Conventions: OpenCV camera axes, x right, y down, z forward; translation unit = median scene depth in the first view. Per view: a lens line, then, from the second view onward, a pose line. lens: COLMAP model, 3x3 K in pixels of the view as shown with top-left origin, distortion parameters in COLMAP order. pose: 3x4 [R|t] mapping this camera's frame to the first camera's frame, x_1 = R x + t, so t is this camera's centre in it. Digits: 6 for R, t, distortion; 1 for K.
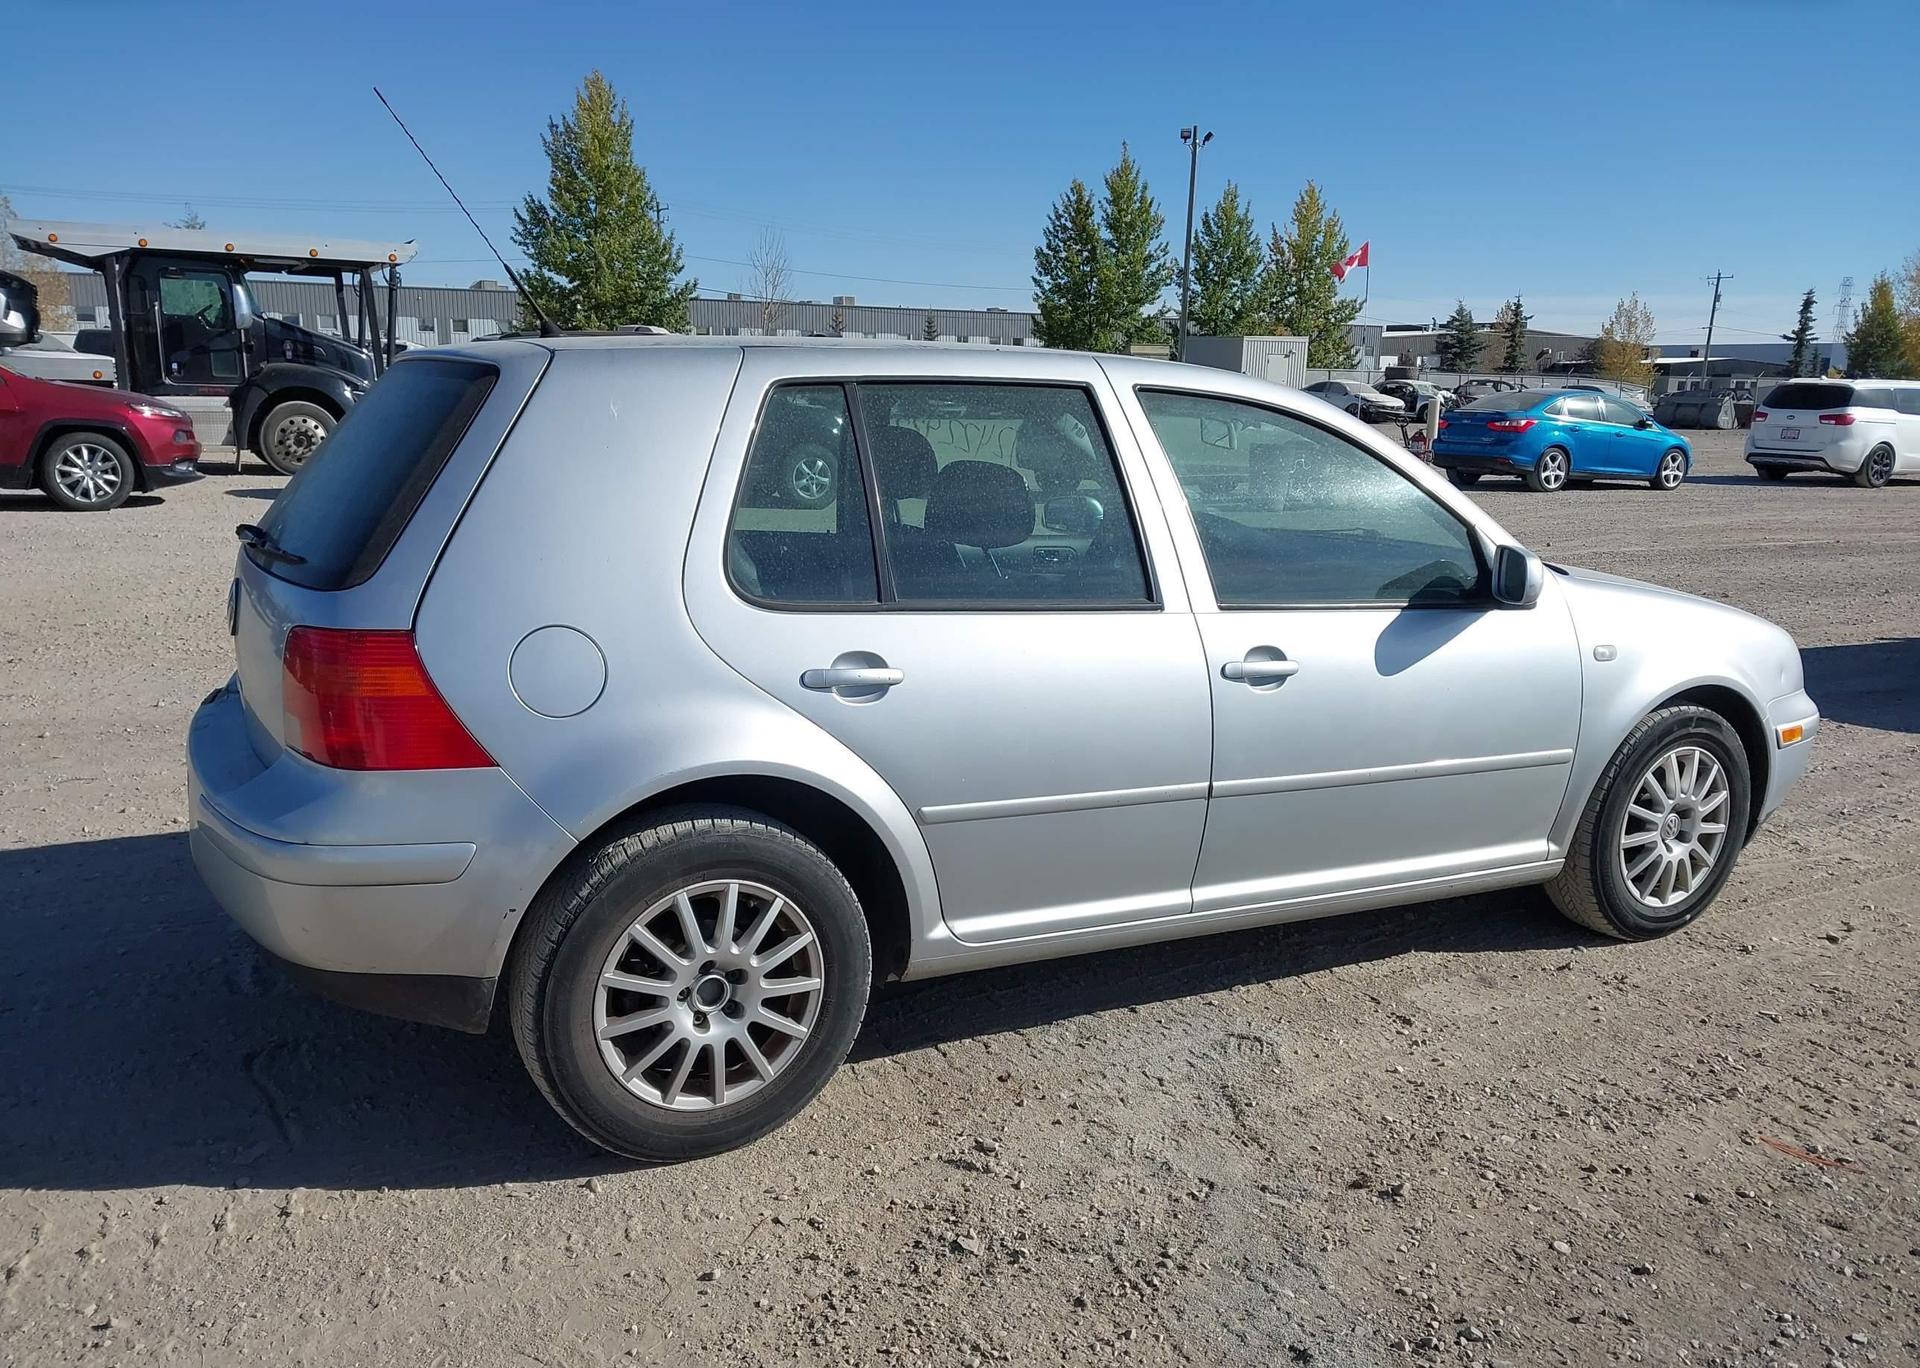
lens RADIAL K [[1520.8, 0, 954.8], [0, 1520.8, 691.7], [0, 0, 1]] dist [0.028221, -0.034367]
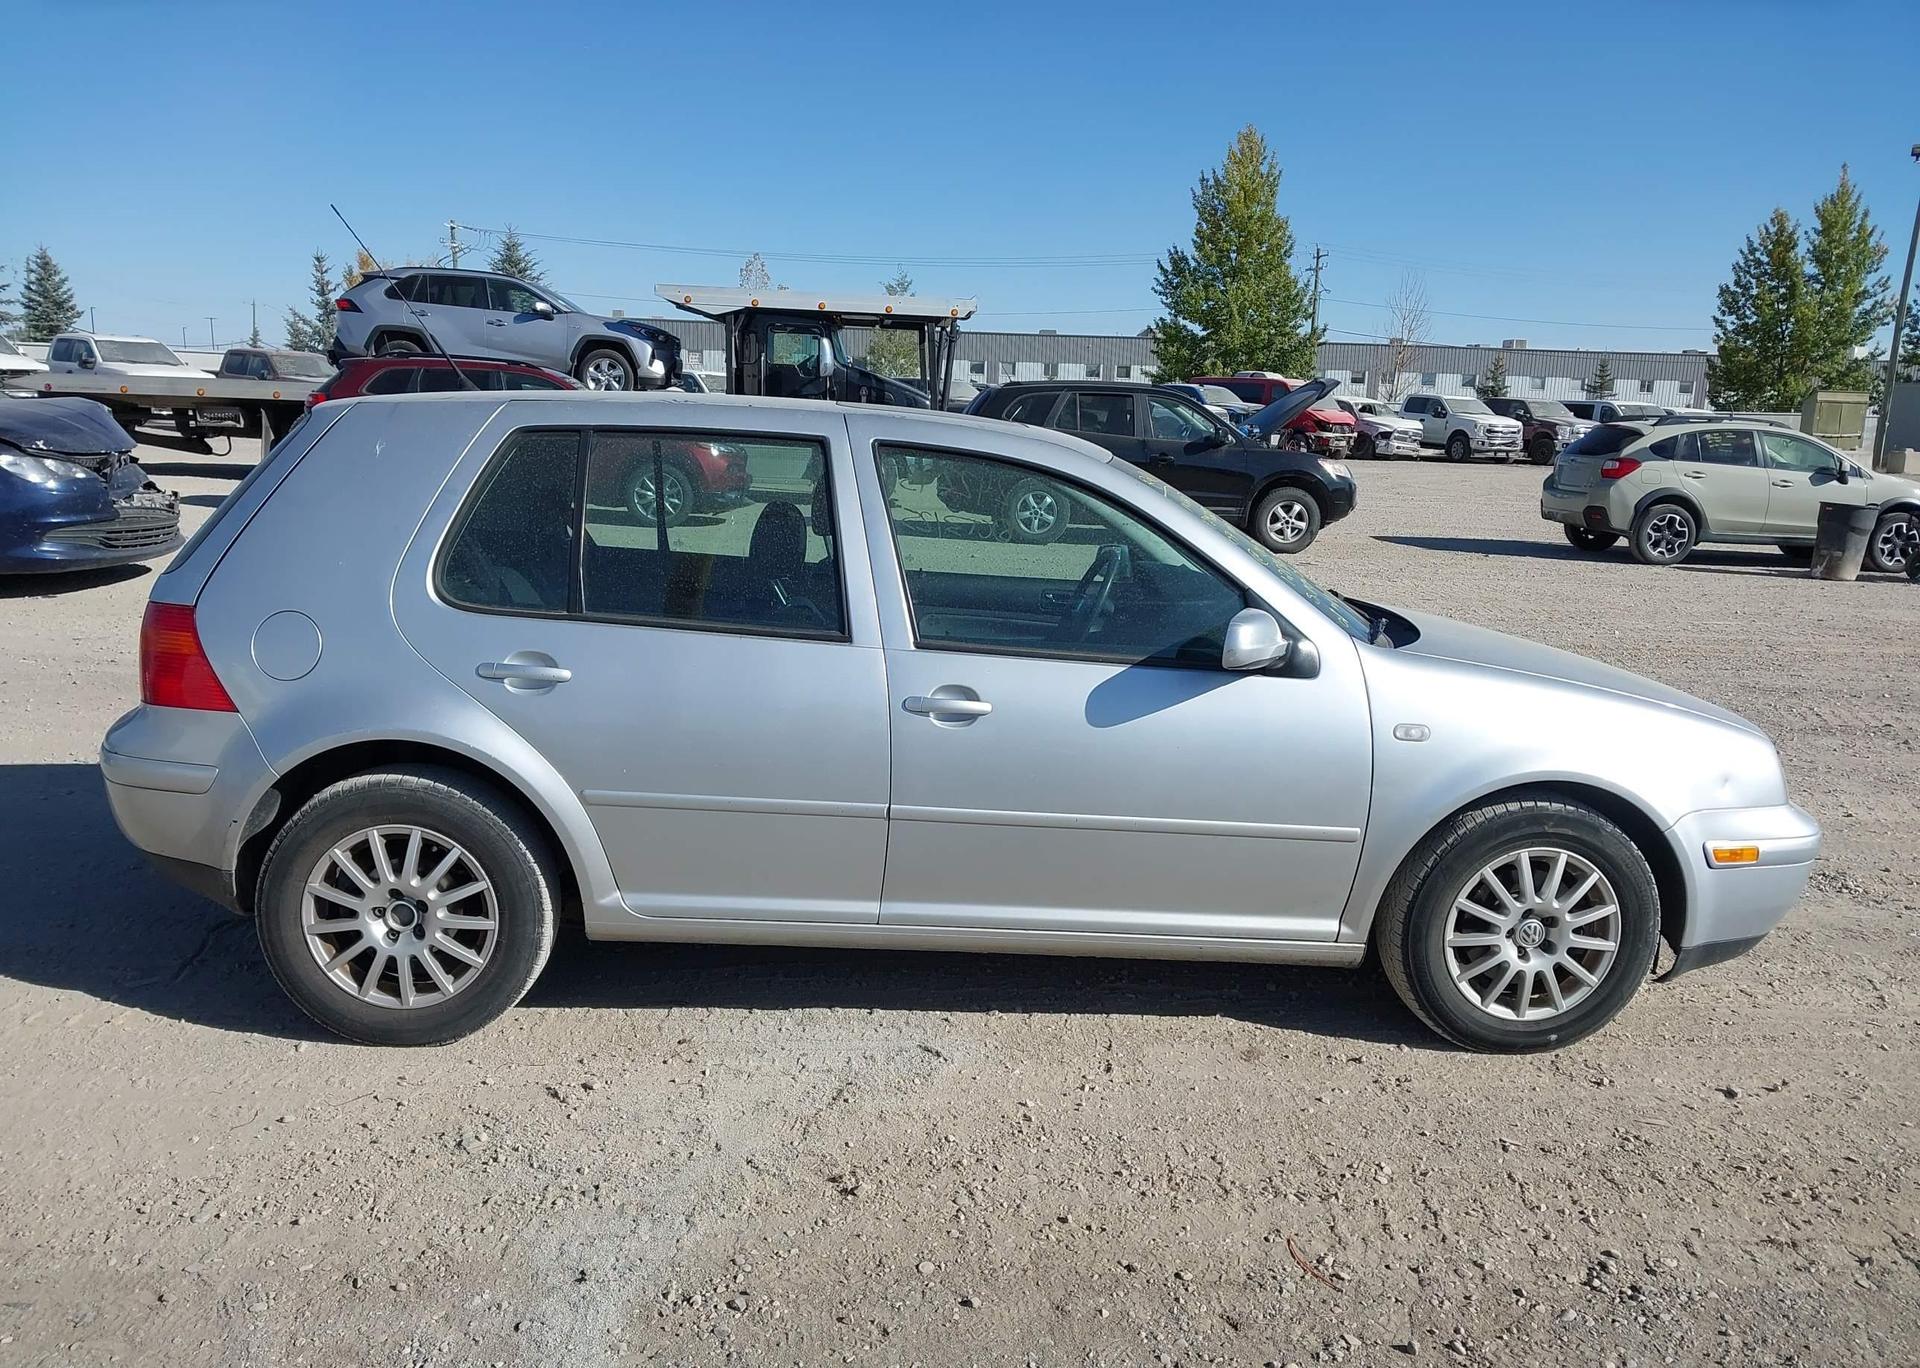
lens RADIAL K [[1520.8, 0, 952.1], [0, 1520.8, 674.4], [0, 0, 1]] dist [0.028221, -0.034367]
pose [[0.908680, 0.083901, -0.408976, 0.515055], [-0.099448, 0.994900, -0.016855, -0.015772], [0.405477, 0.055987, 0.912389, 0.018974]]
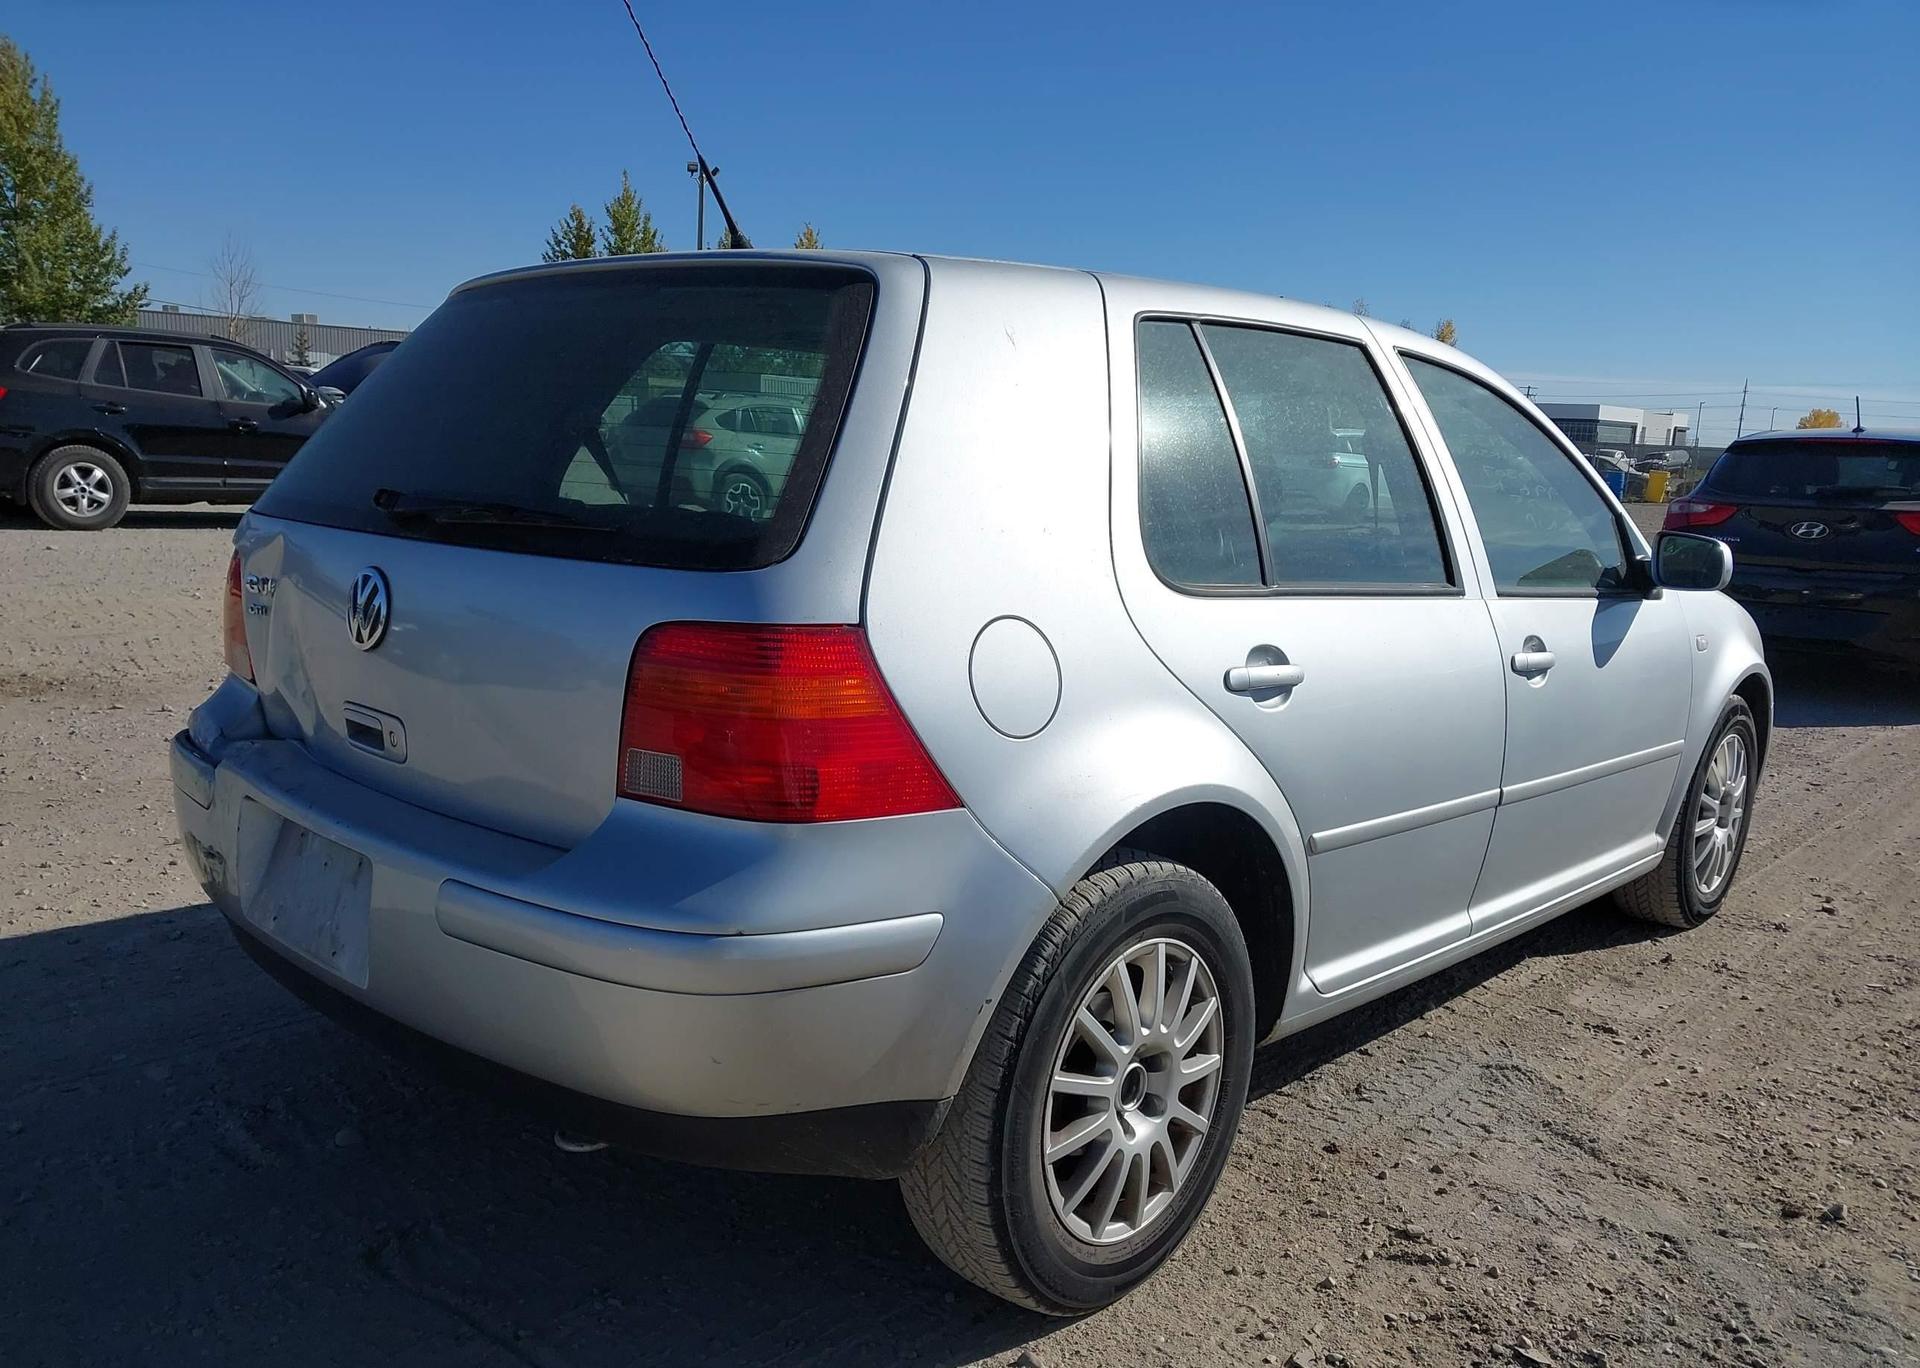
lens RADIAL K [[1520.8, 0, 954.1], [0, 1520.8, 698.1], [0, 0, 1]] dist [0.028221, -0.034367]
pose [[0.944978, -0.033033, 0.325461, -0.339628], [0.039541, 0.999128, -0.013401, 0.004363], [-0.324735, 0.025533, 0.945460, 0.198437]]
